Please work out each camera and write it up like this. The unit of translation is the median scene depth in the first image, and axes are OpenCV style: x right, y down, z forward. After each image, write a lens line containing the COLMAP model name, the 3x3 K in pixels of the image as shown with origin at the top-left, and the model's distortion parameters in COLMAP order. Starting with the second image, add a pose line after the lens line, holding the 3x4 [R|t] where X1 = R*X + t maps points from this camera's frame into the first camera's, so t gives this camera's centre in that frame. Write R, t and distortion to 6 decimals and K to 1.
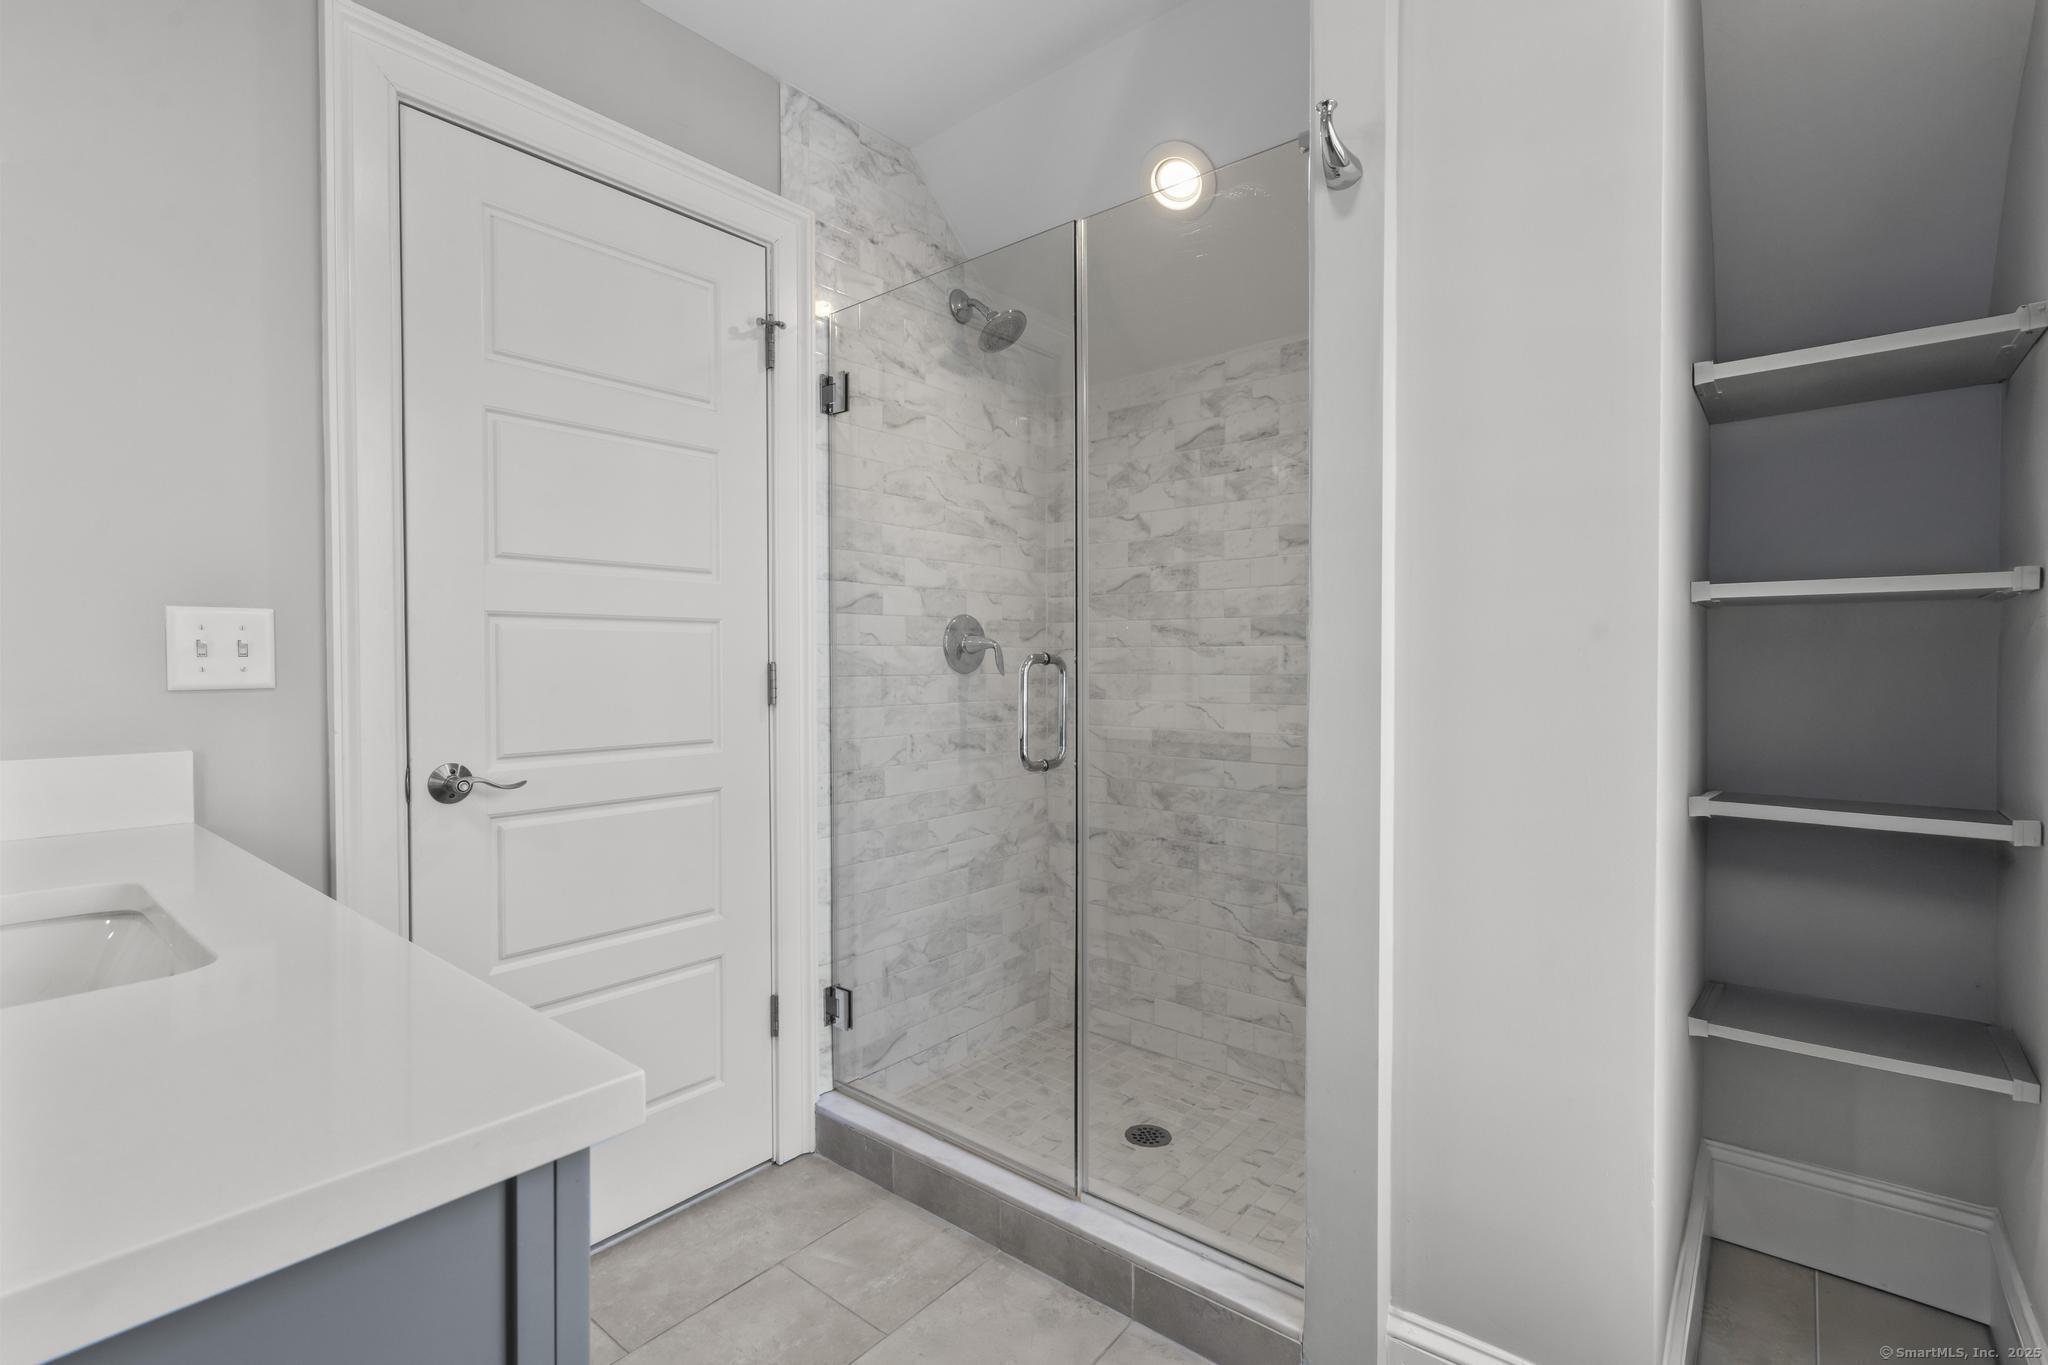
lens RADIAL K [[930.7, 0, 1018.3], [0, 930.7, 672.6], [0, 0, 1]] dist [-0.001989, 0.009104]
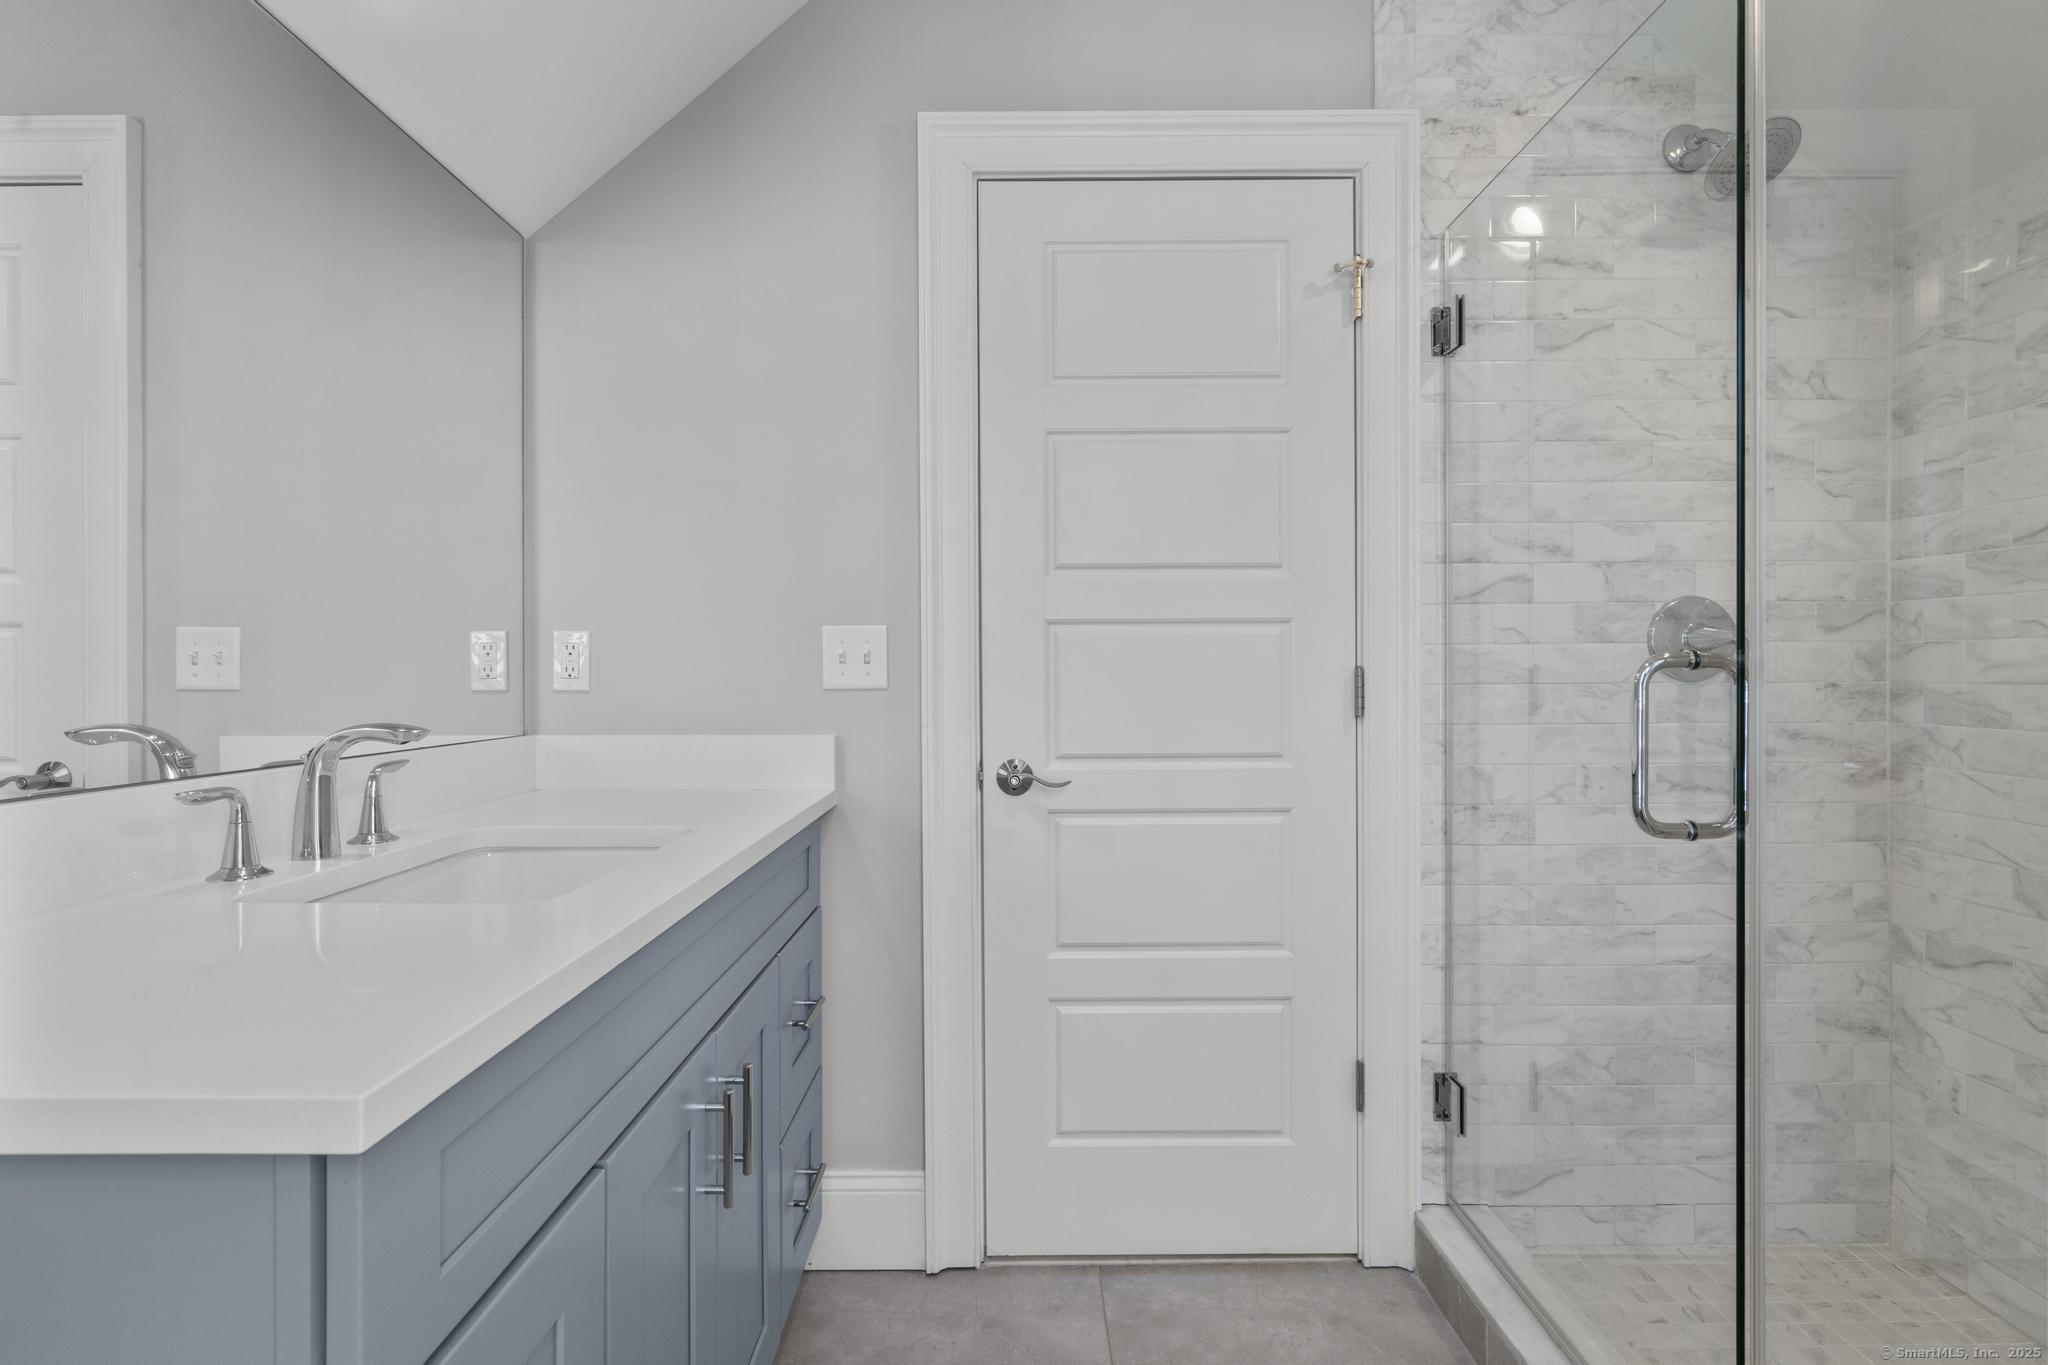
lens RADIAL K [[936.3, 0, 1012.8], [0, 936.3, 675.3], [0, 0, 1]] dist [0.003616, 0.001447]
pose [[0.647802, 0.003876, -0.761799, 0.166890], [-0.005362, 0.999985, 0.000529, -0.001654], [0.761790, 0.003742, 0.647814, 0.194468]]
